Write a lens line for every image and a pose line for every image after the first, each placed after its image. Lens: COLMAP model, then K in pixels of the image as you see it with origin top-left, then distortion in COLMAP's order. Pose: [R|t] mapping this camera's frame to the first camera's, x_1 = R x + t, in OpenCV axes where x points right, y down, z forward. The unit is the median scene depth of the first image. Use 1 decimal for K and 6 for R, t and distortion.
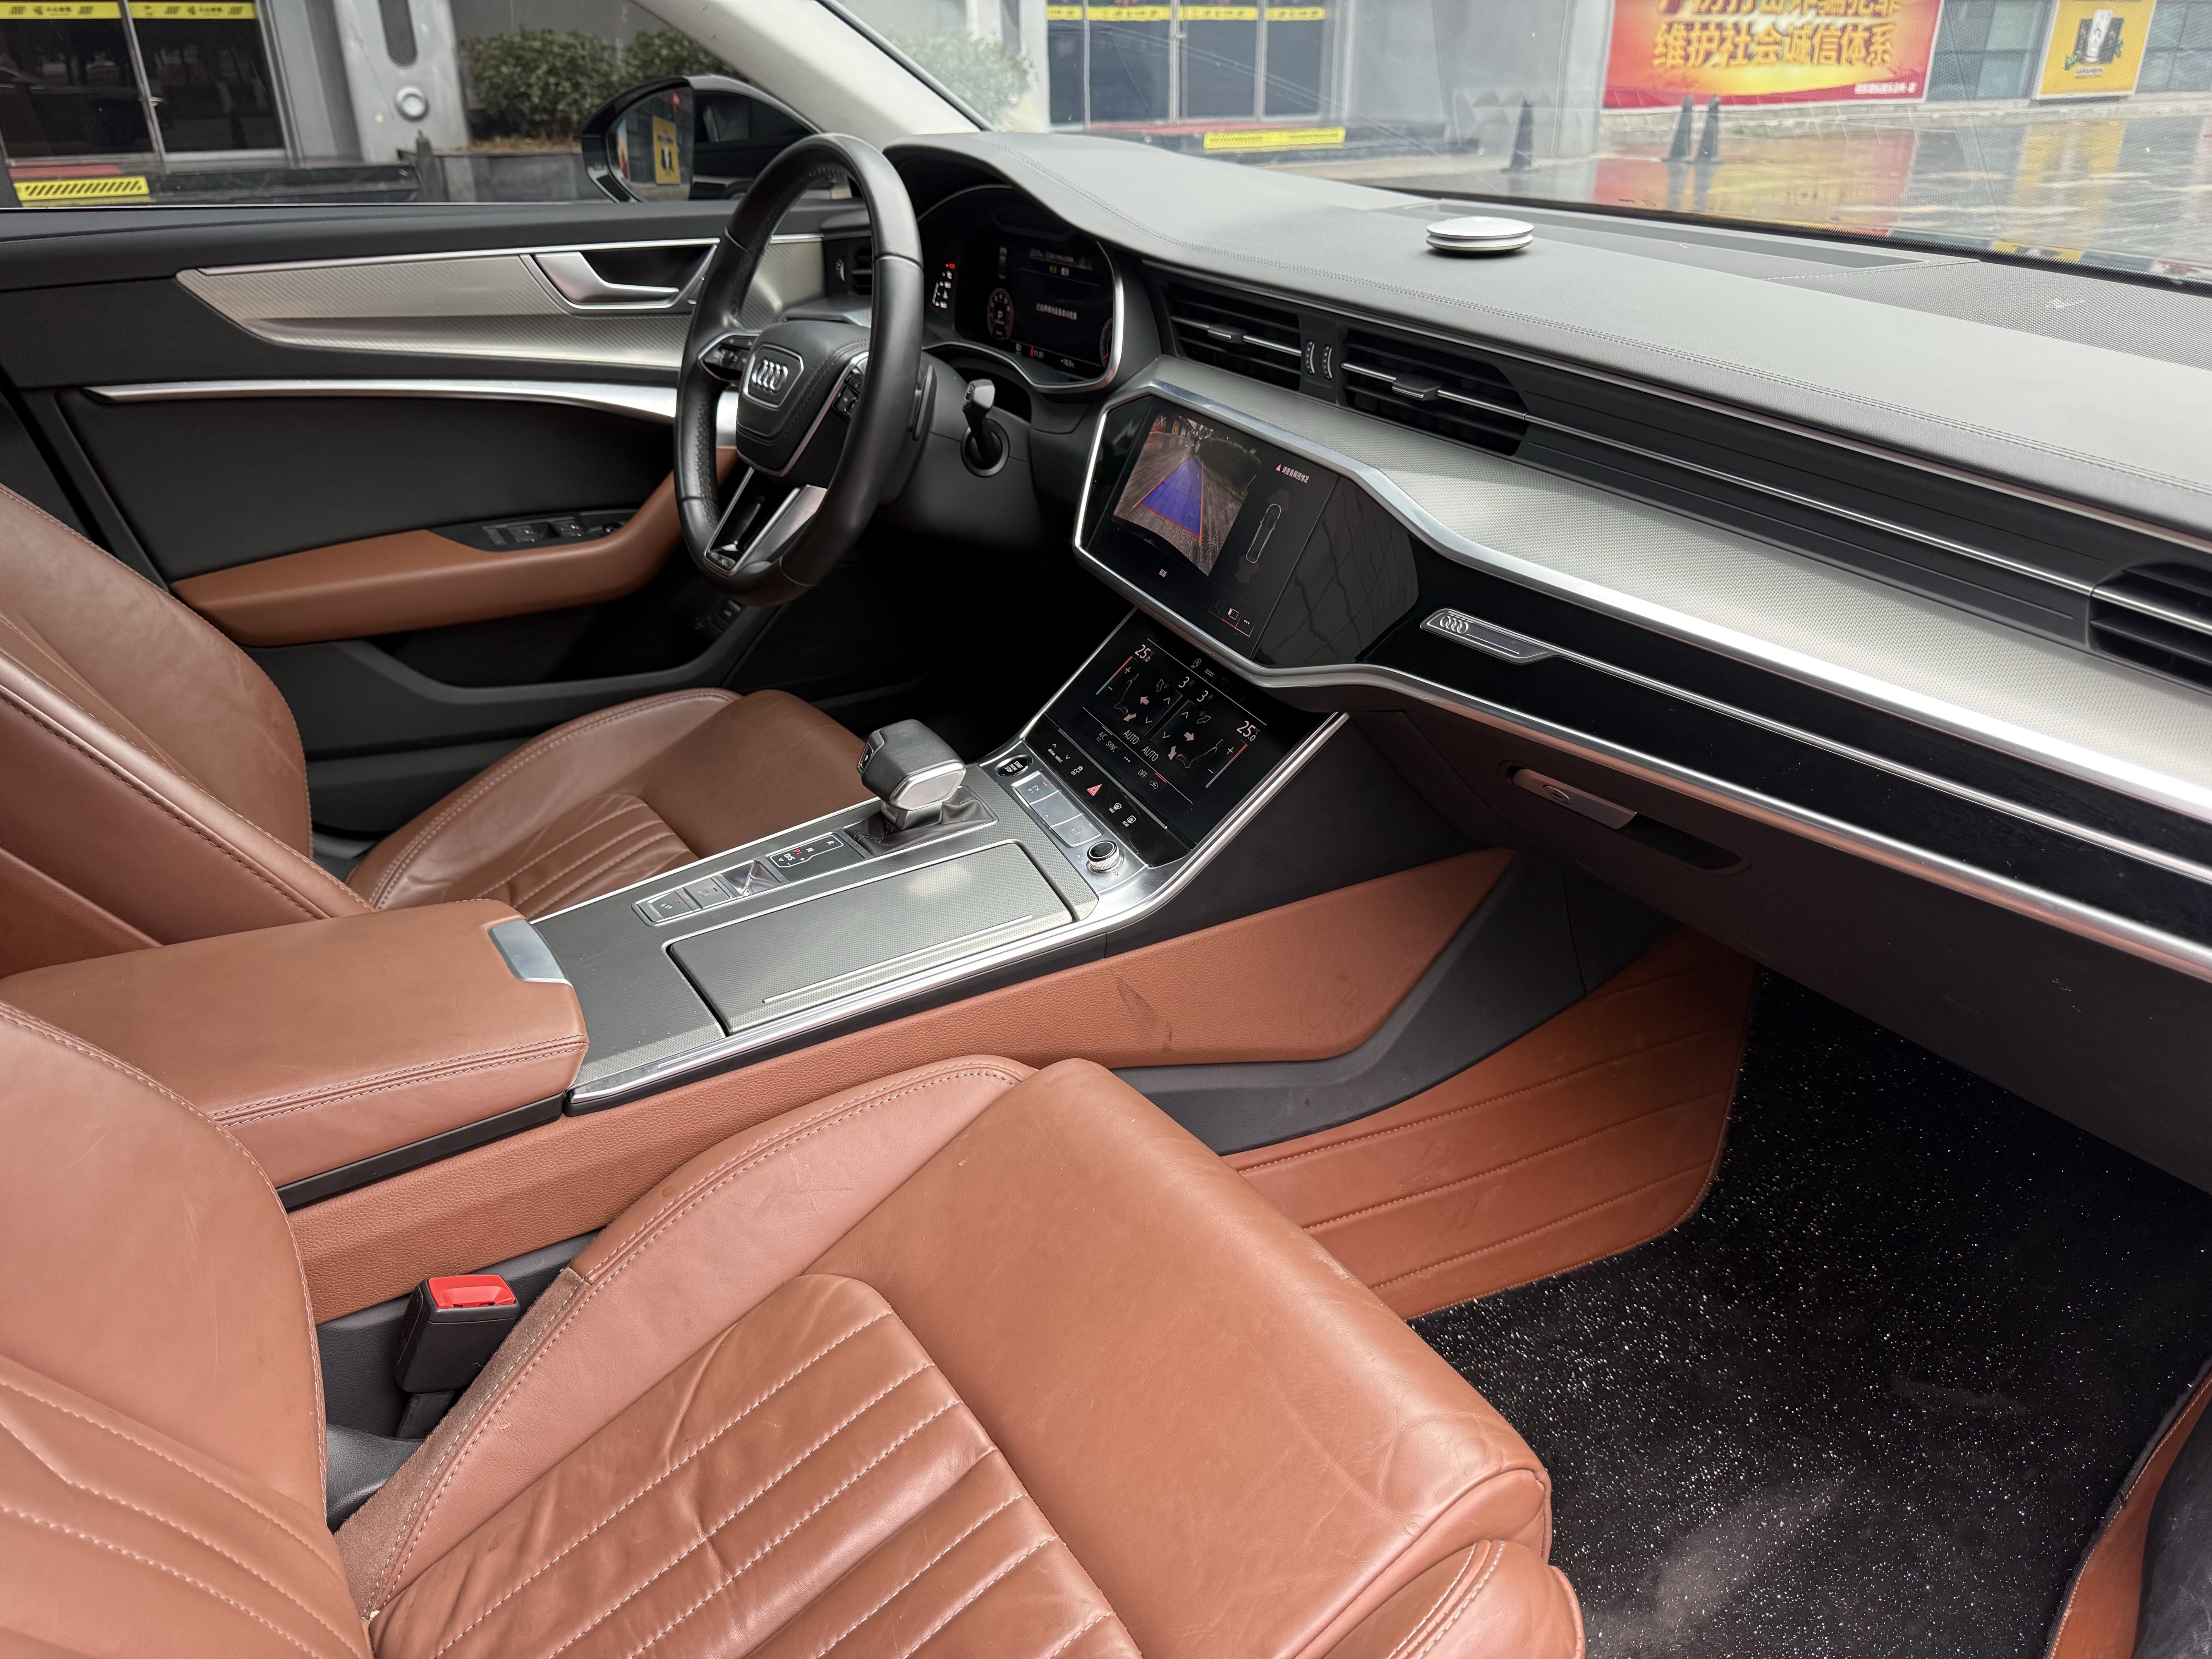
lens RADIAL K [[1595.1, 0, 1106.0], [0, 1595.1, 829.5], [0, 0, 1]] dist [0.005395, -0.003731]
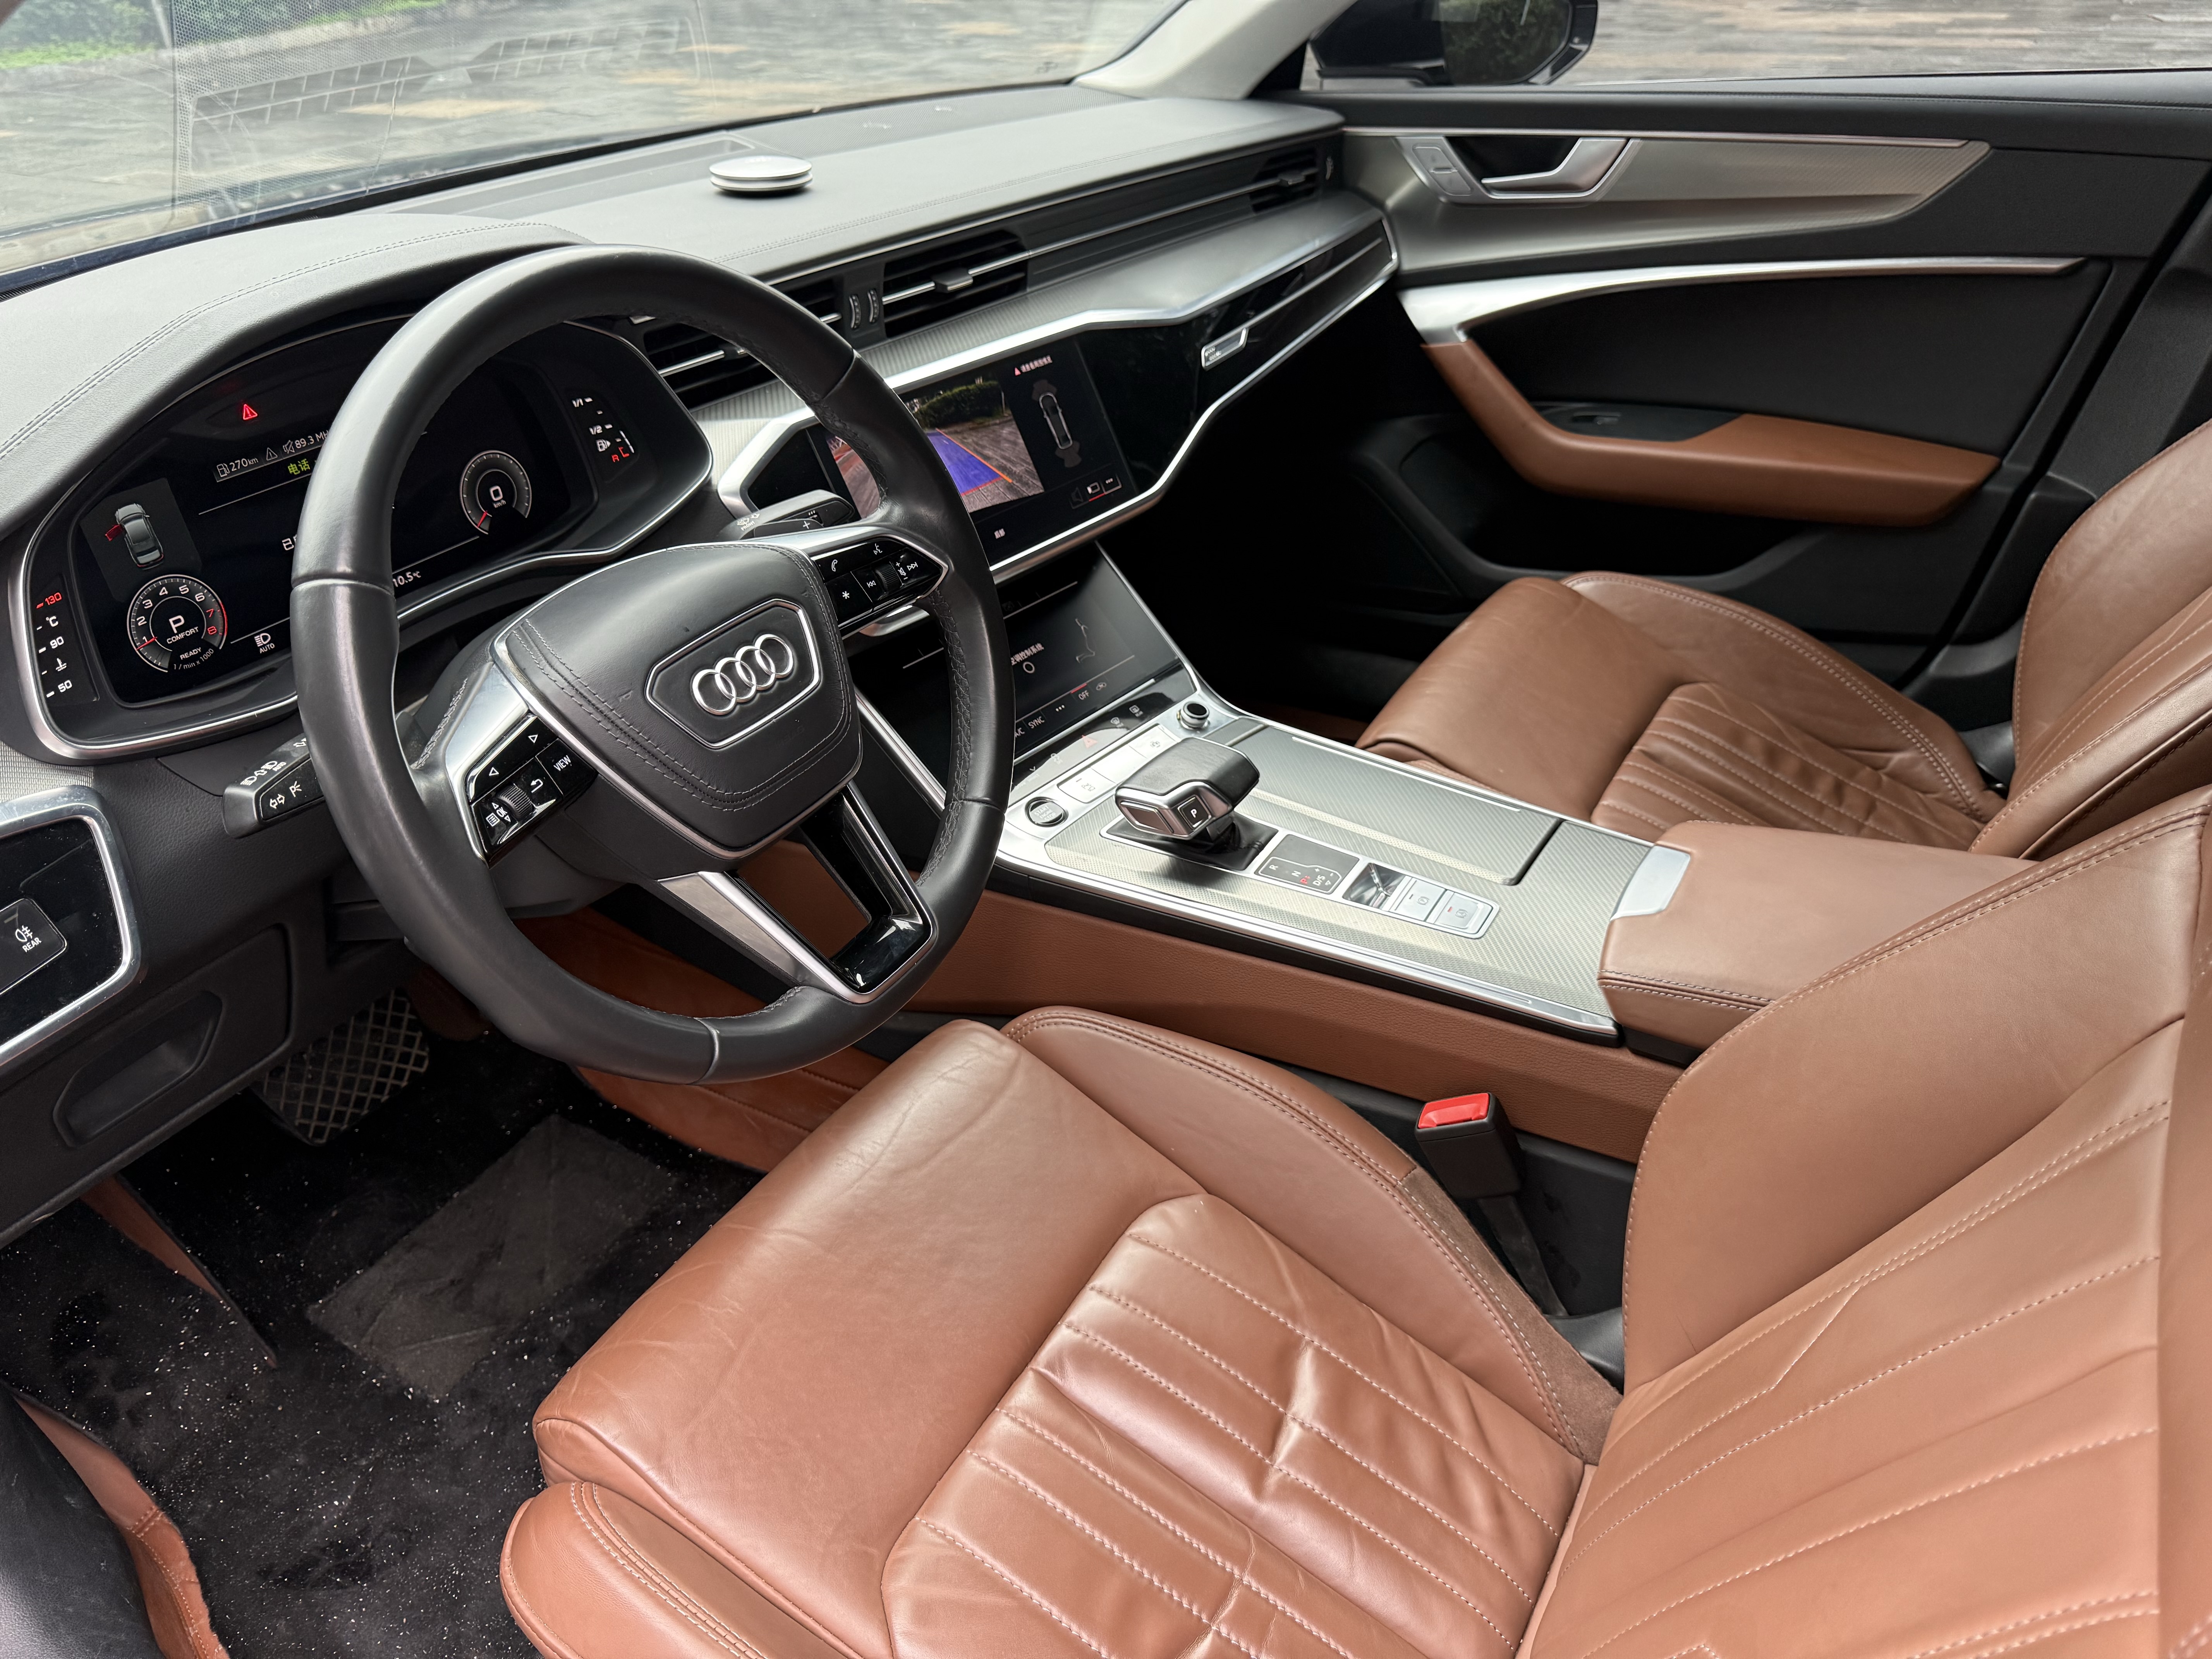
lens RADIAL K [[1536.5, 0, 1102.0], [0, 1536.5, 878.7], [0, 0, 1]] dist [0.004005, -0.003311]
pose [[-0.425397, -0.485785, 0.763577, -0.658842], [0.448464, 0.619697, 0.644094, -0.489697], [-0.786077, 0.616432, -0.045760, 0.893762]]
